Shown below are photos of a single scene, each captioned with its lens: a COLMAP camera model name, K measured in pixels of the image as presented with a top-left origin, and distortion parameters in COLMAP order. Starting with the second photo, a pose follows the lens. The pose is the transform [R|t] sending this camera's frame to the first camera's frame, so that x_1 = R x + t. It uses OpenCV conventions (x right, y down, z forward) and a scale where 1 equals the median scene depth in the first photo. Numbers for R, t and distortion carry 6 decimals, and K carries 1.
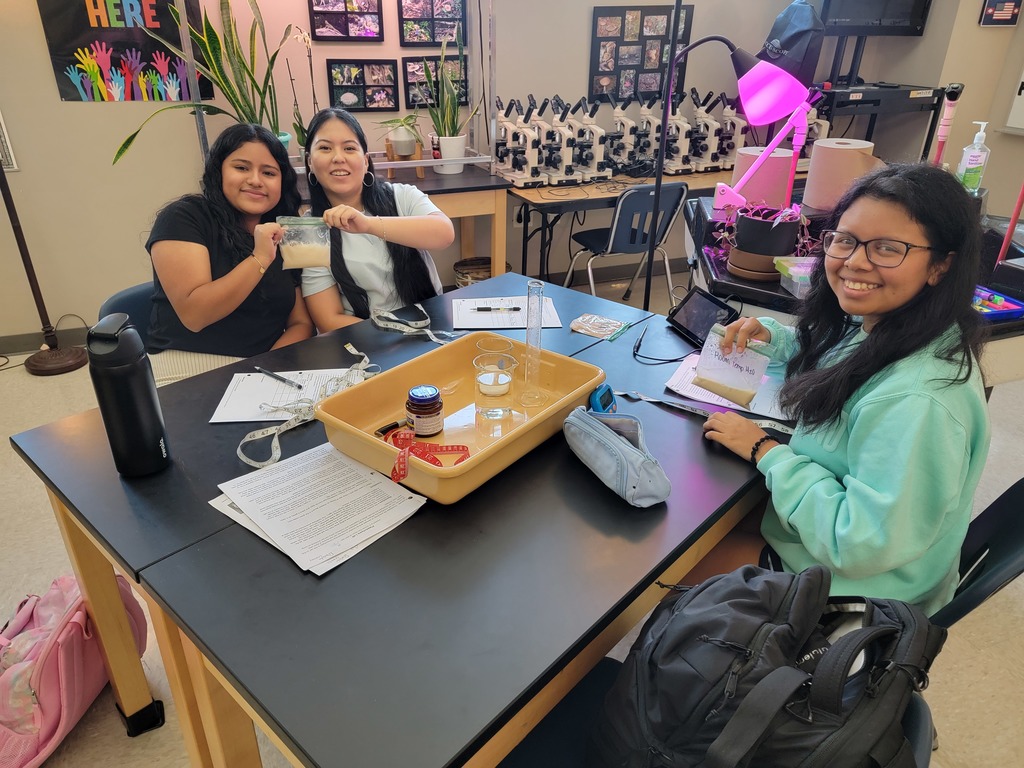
lens RADIAL K [[757.6, 0, 508.5], [0, 757.6, 367.4], [0, 0, 1]] dist [0.075669, -0.079518]
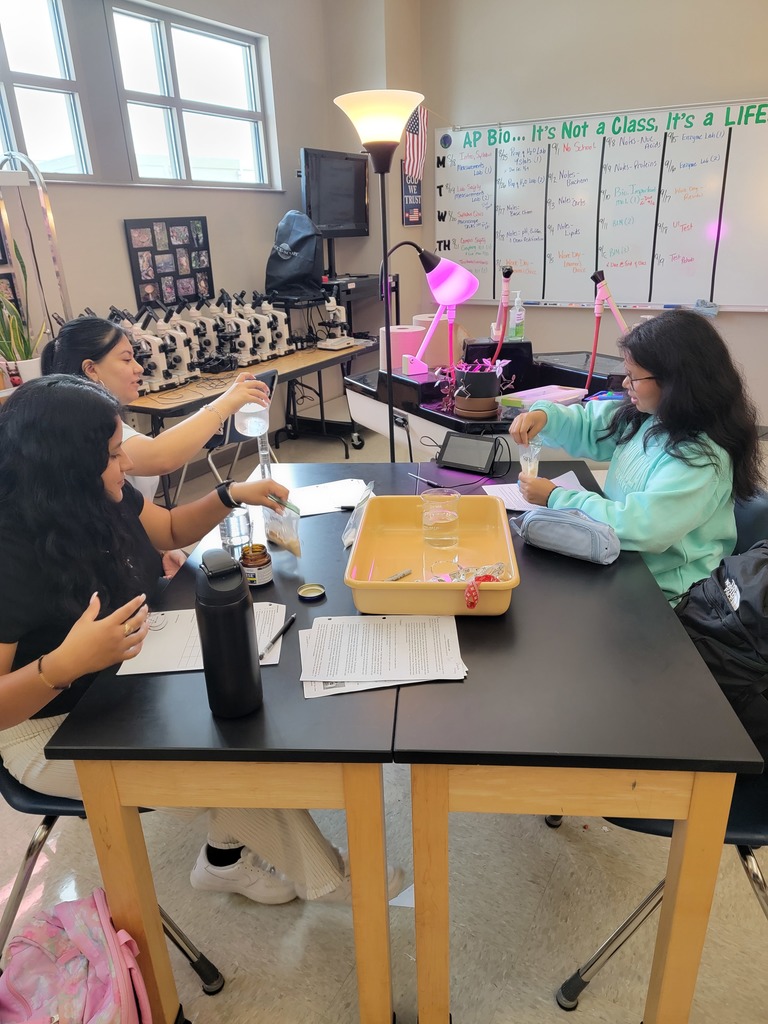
lens RADIAL K [[757.6, 0, 401.2], [0, 757.6, 514.9], [0, 0, 1]] dist [0.075669, -0.079518]
pose [[0.749374, -0.265866, 0.606427, -0.333567], [0.302668, 0.952107, 0.043404, -0.027440], [-0.588923, 0.151020, 0.793954, 0.028089]]
